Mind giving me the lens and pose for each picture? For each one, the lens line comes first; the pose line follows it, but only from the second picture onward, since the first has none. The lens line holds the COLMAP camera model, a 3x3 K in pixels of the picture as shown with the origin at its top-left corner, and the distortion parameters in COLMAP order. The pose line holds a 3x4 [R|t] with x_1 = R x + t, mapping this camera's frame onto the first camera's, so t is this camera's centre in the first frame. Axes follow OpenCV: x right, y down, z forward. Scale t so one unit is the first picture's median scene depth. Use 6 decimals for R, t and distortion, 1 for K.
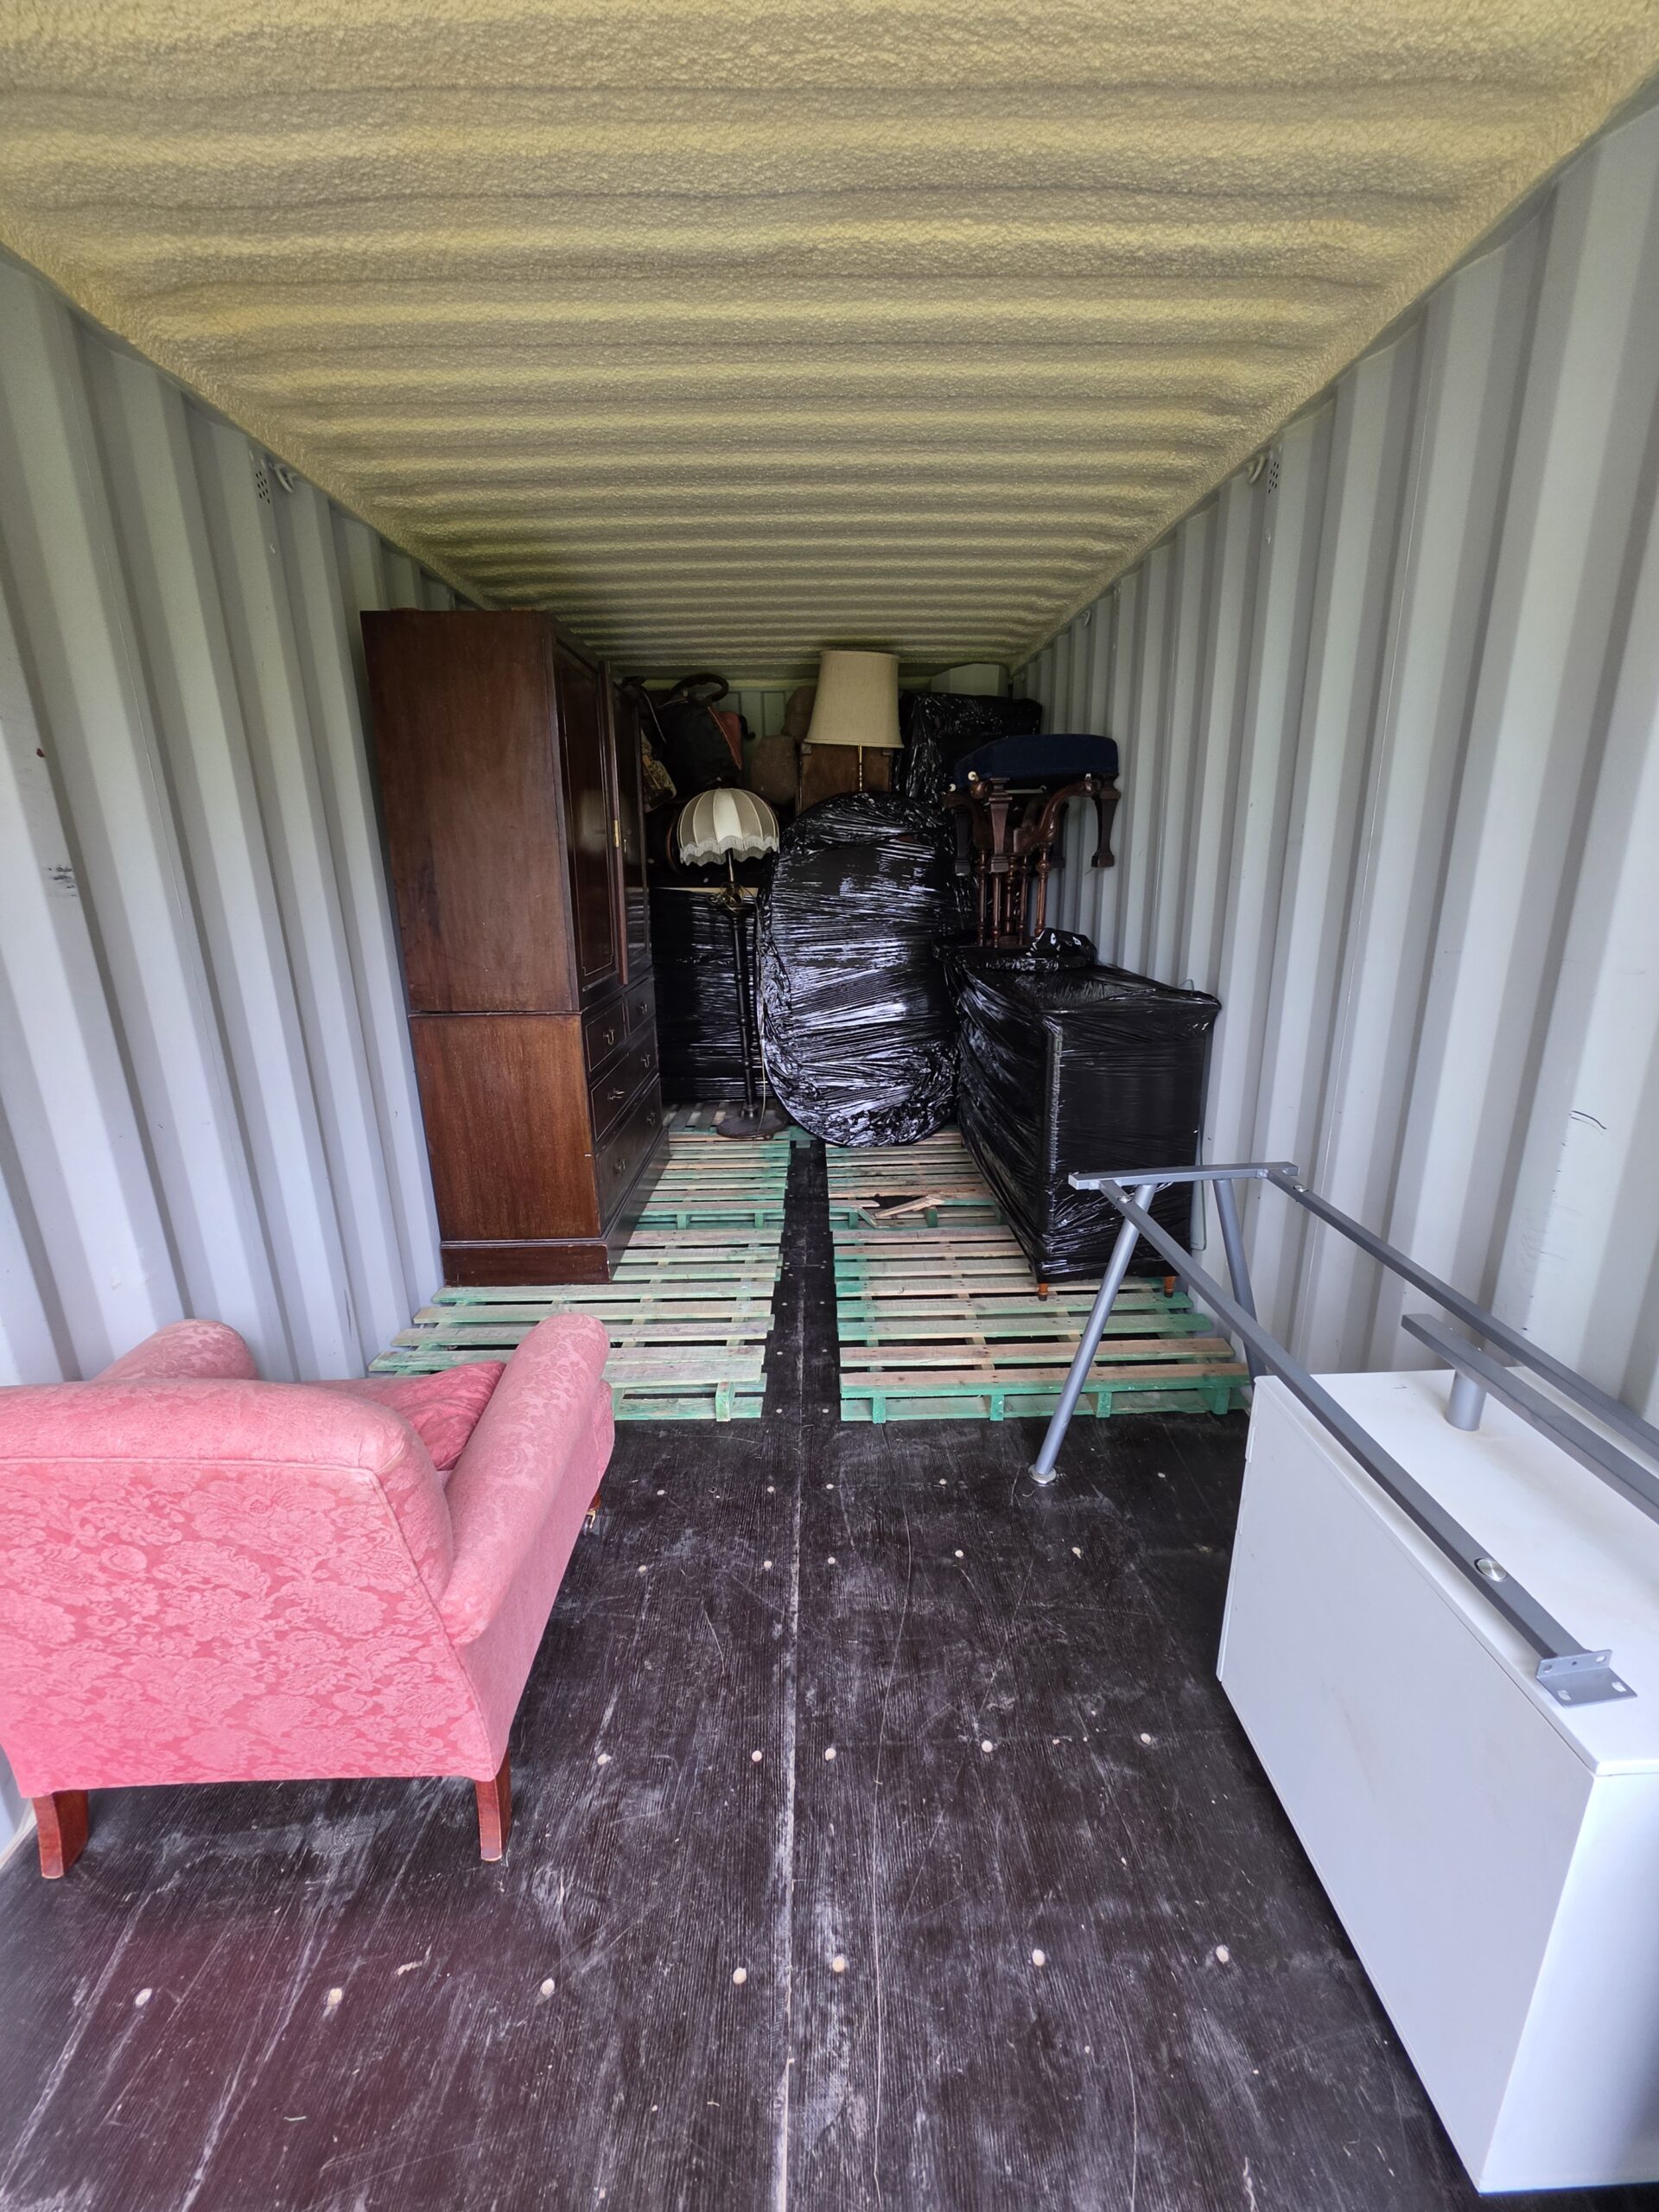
lens RADIAL K [[875.0, 0, 846.1], [0, 875.0, 1130.5], [0, 0, 1]] dist [-0.001017, 0.000948]
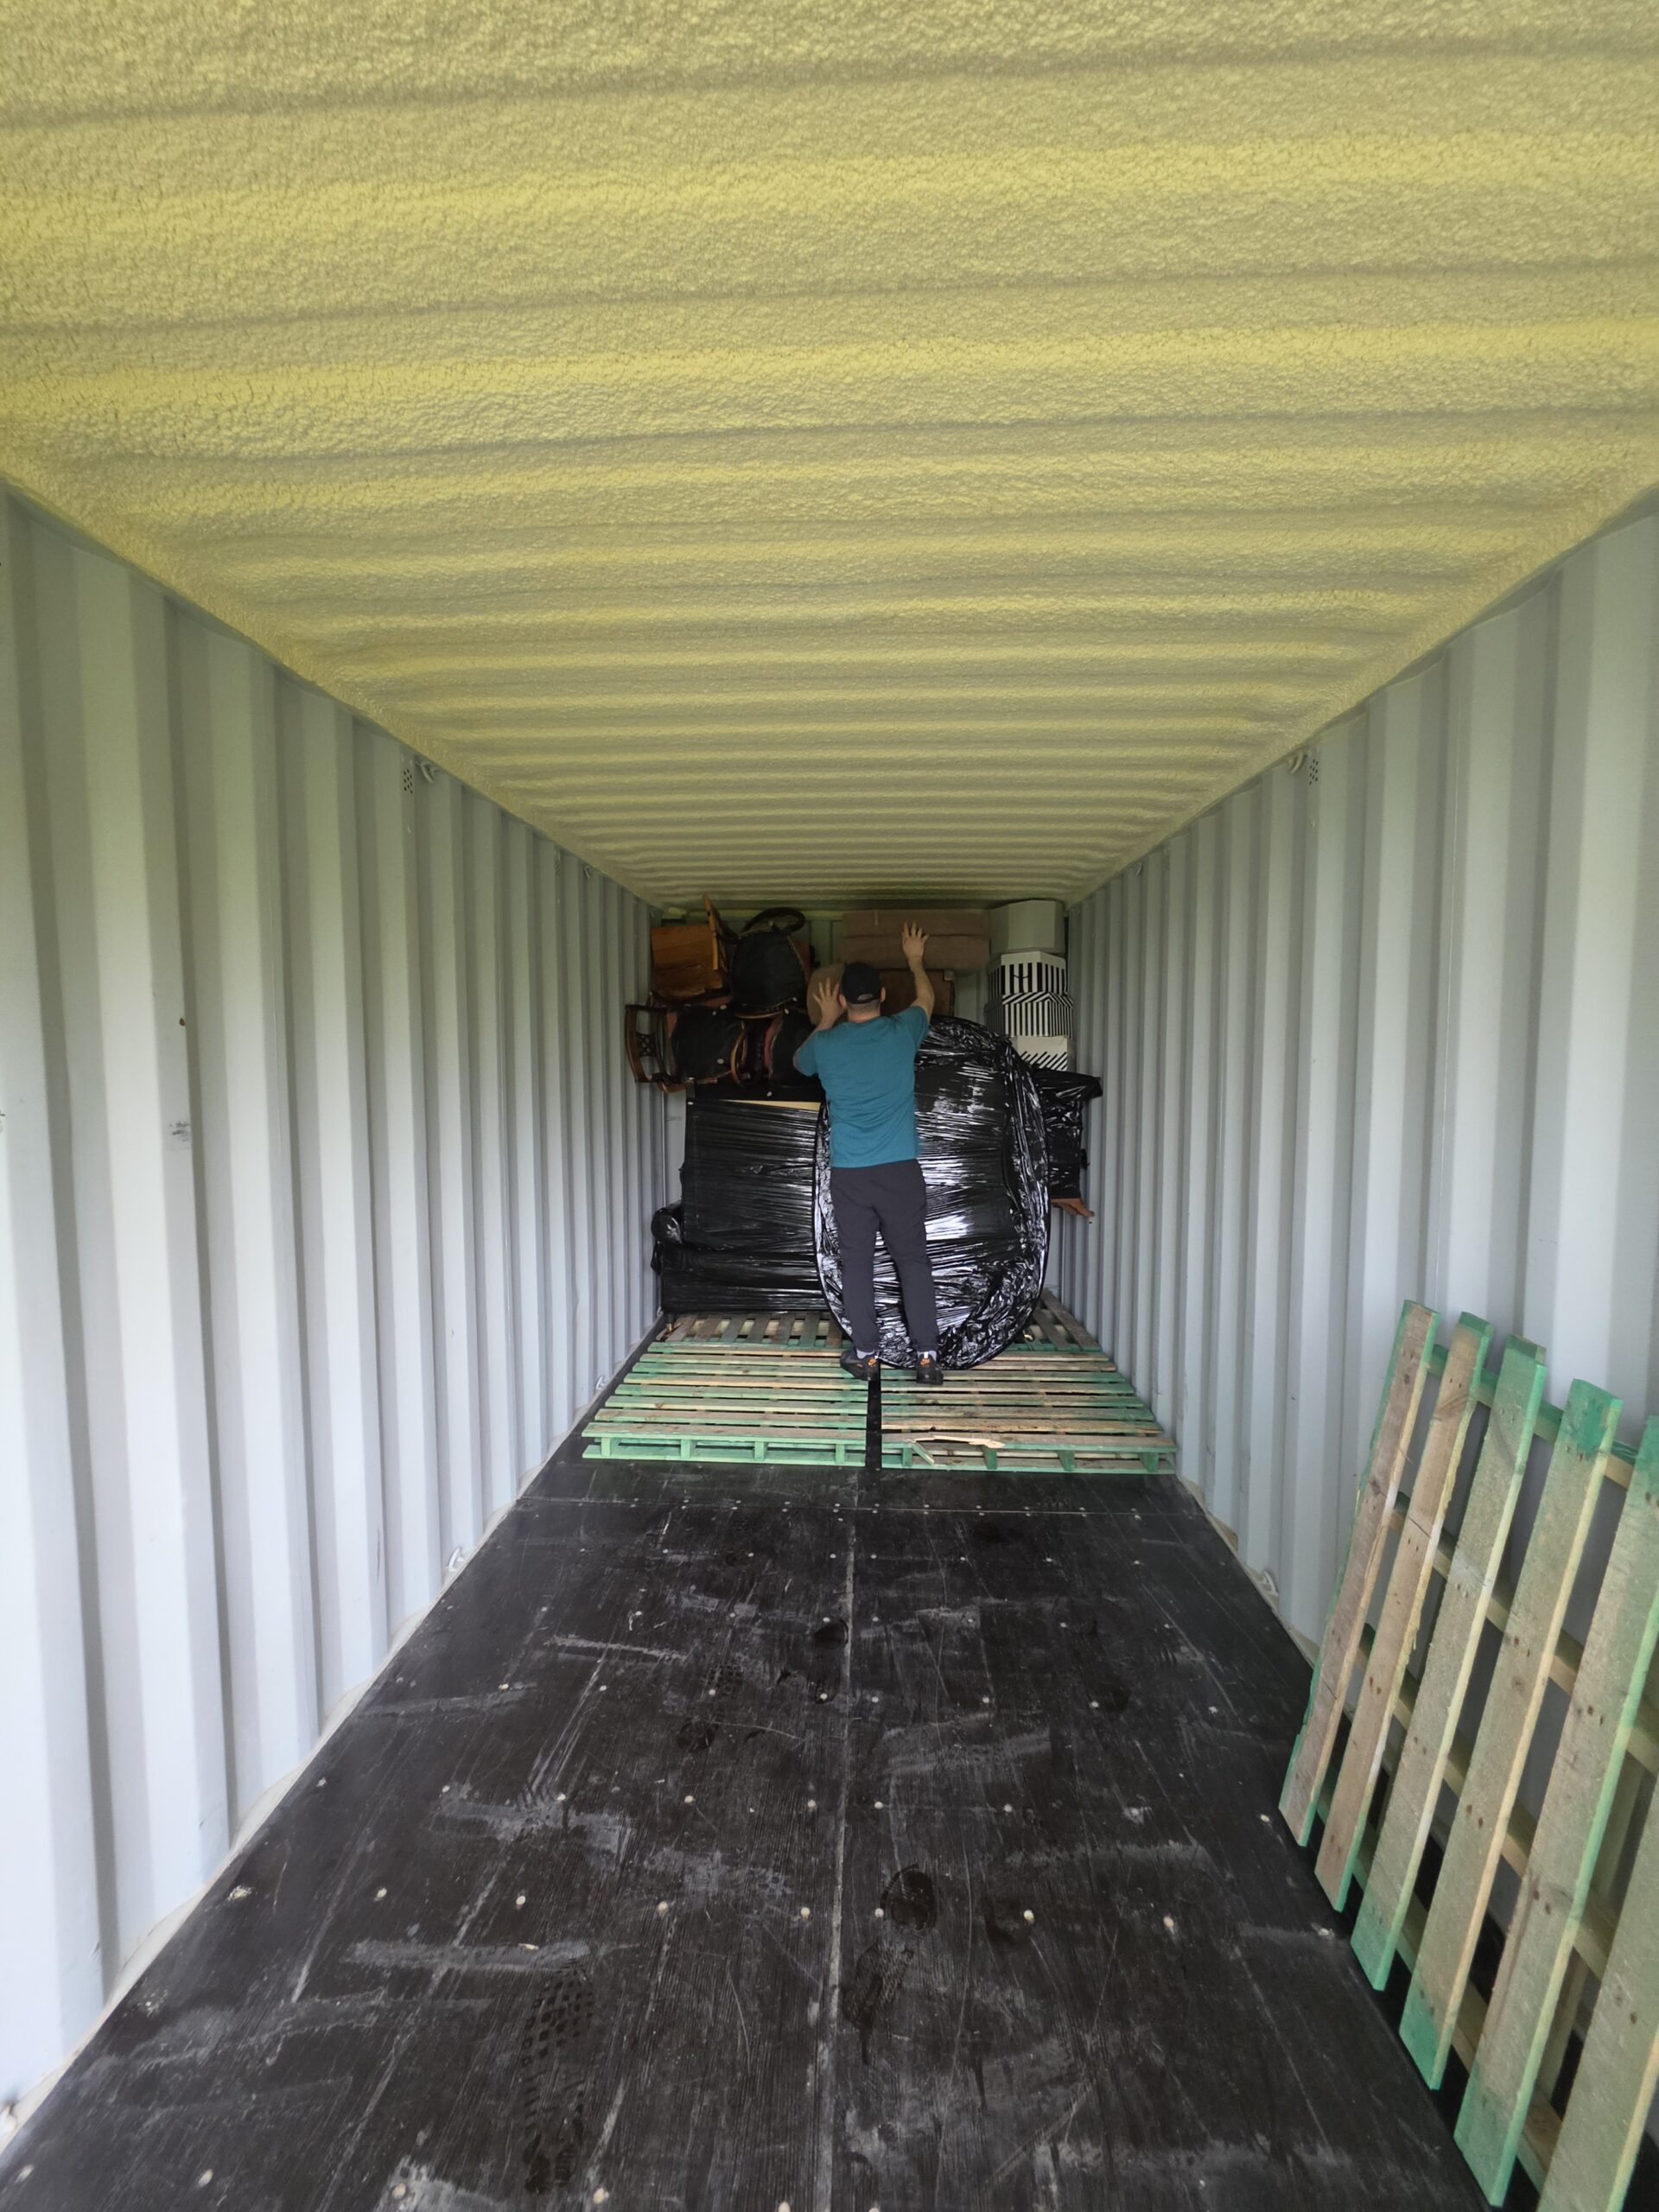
lens RADIAL K [[880.2, 0, 844.6], [0, 880.2, 1122.5], [0, 0, 1]] dist [-0.000230, 0.000372]
pose [[0.997745, 0.021684, -0.063520, -0.011632], [-0.034121, 0.978828, -0.201822, -0.088880], [0.057799, 0.203534, 0.977360, -0.008033]]
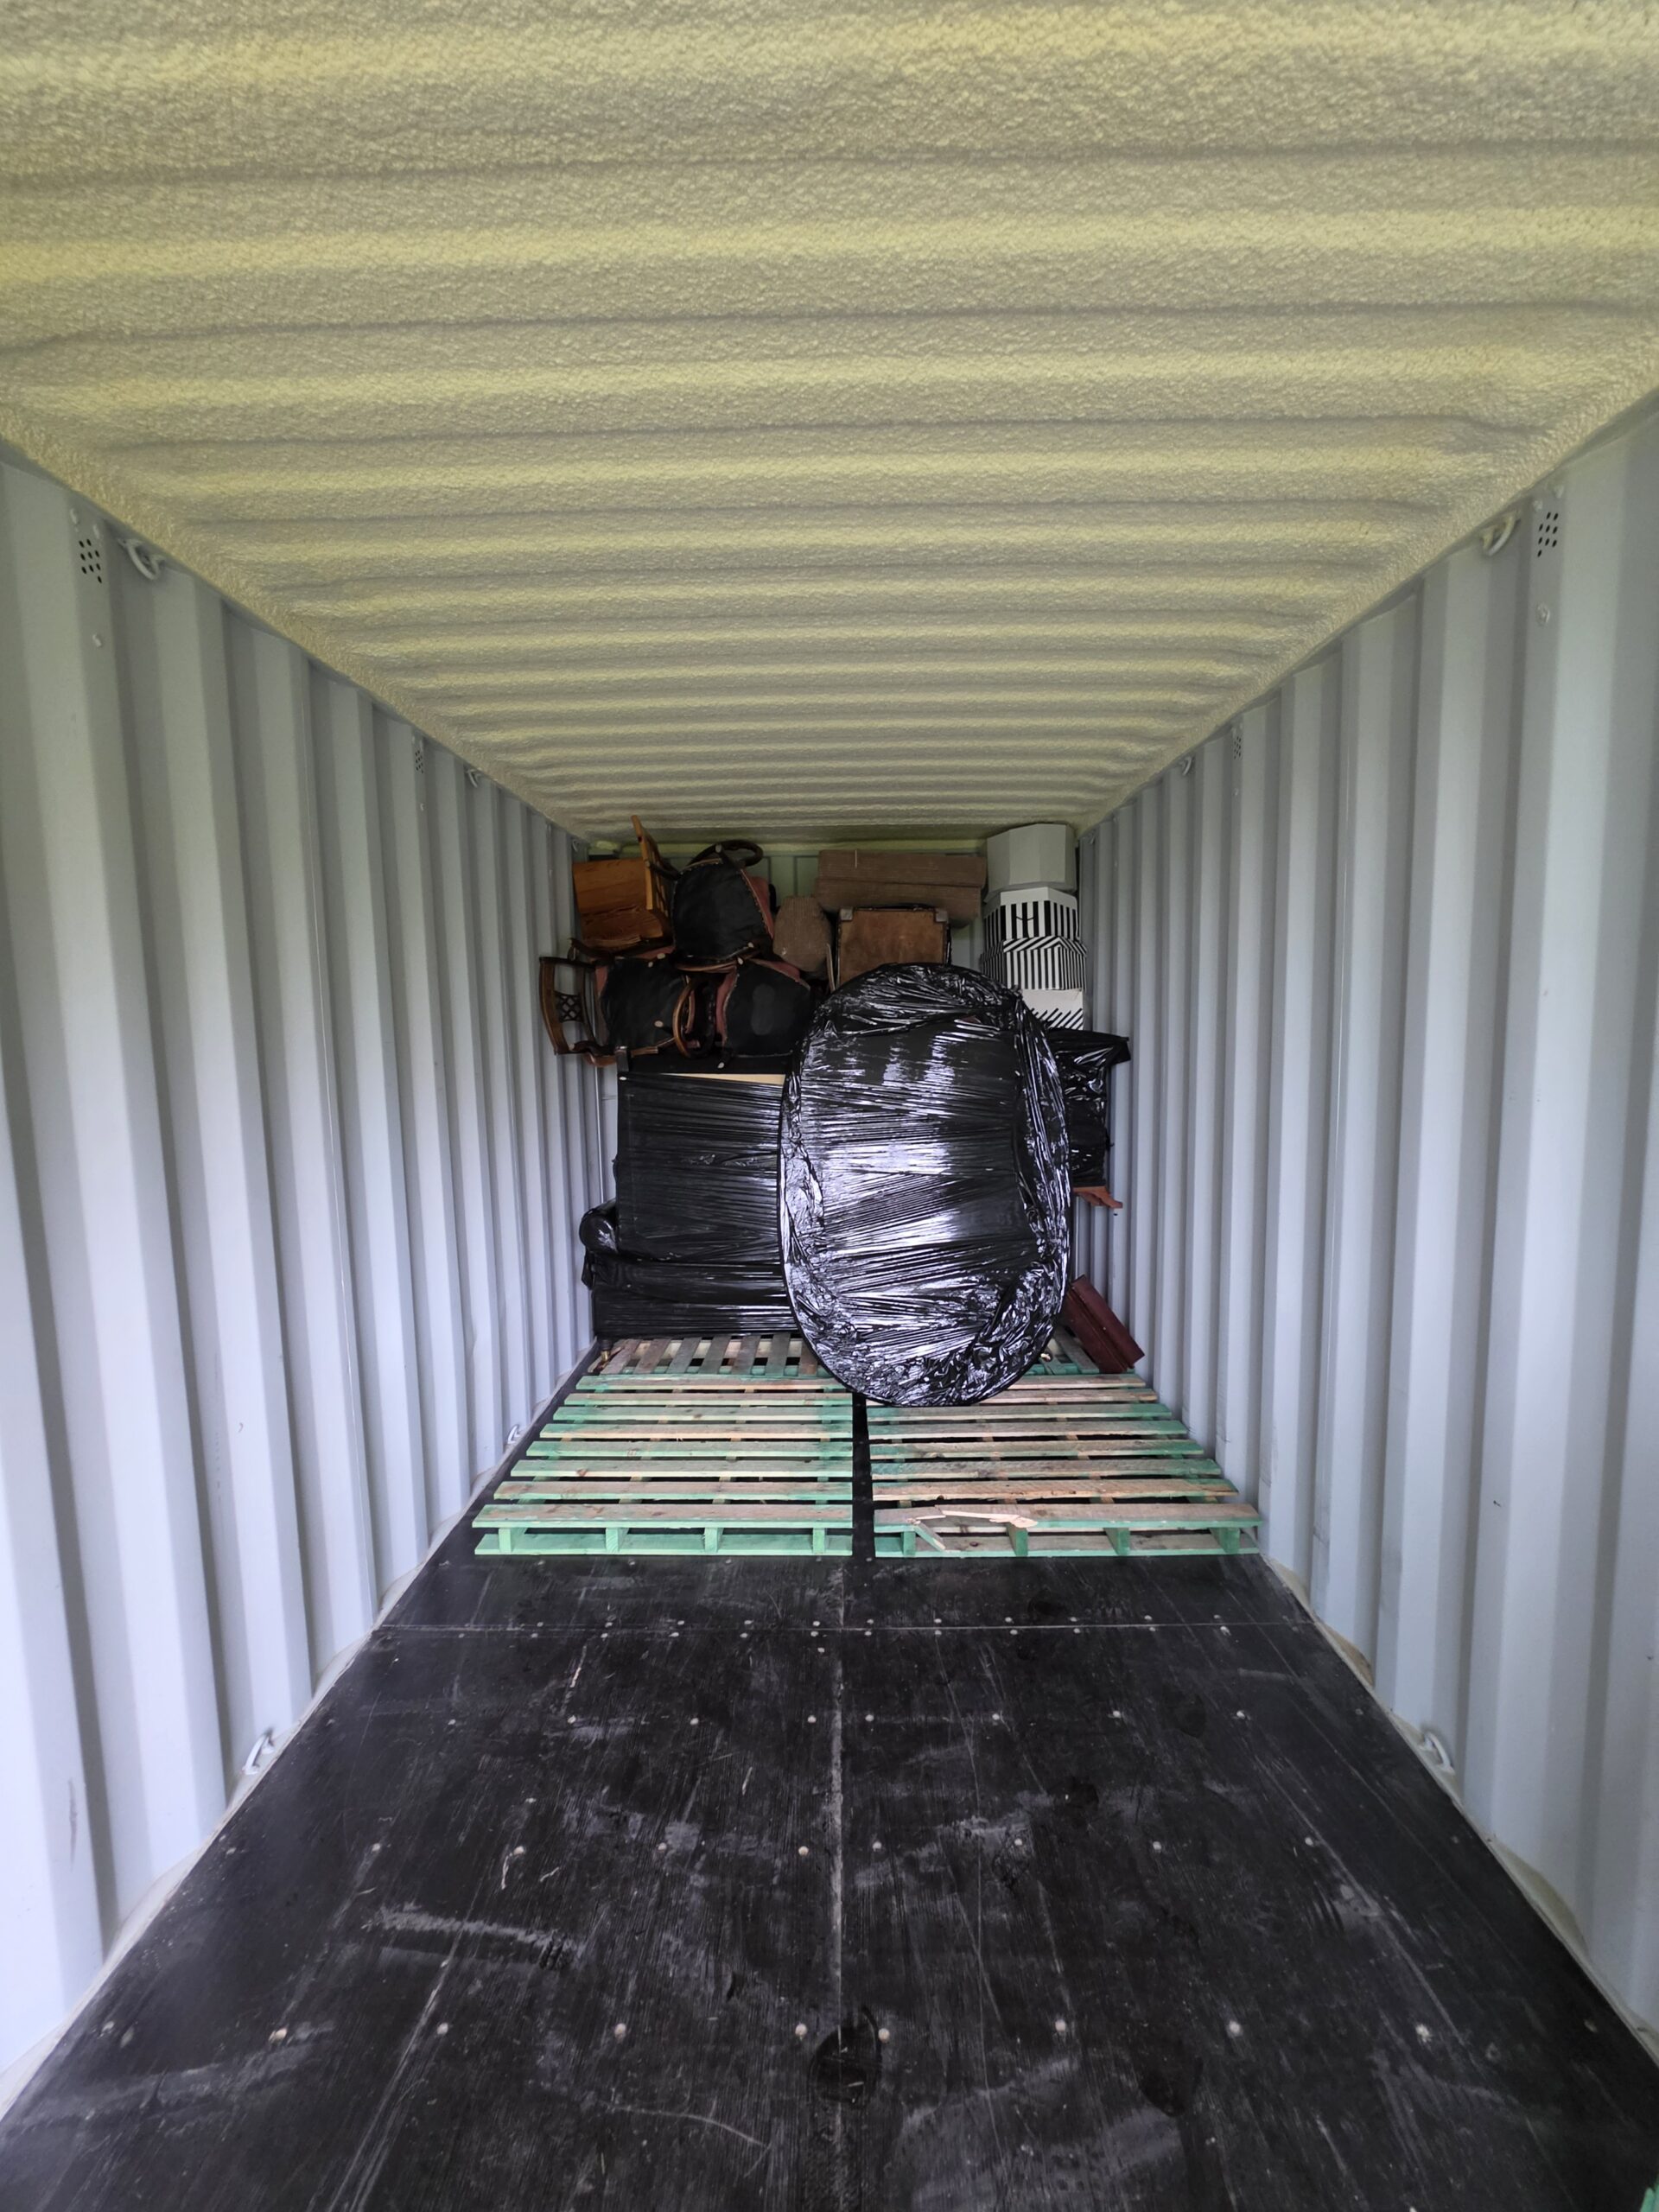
lens RADIAL K [[817.9, 0, 854.1], [0, 817.9, 1137.7], [0, 0, 1]] dist [0.000081, 0.000140]
pose [[0.999844, 0.004096, -0.017207, -0.041147], [-0.006646, 0.988533, -0.150859, -0.192668], [0.016392, 0.150950, 0.988405, 0.459737]]
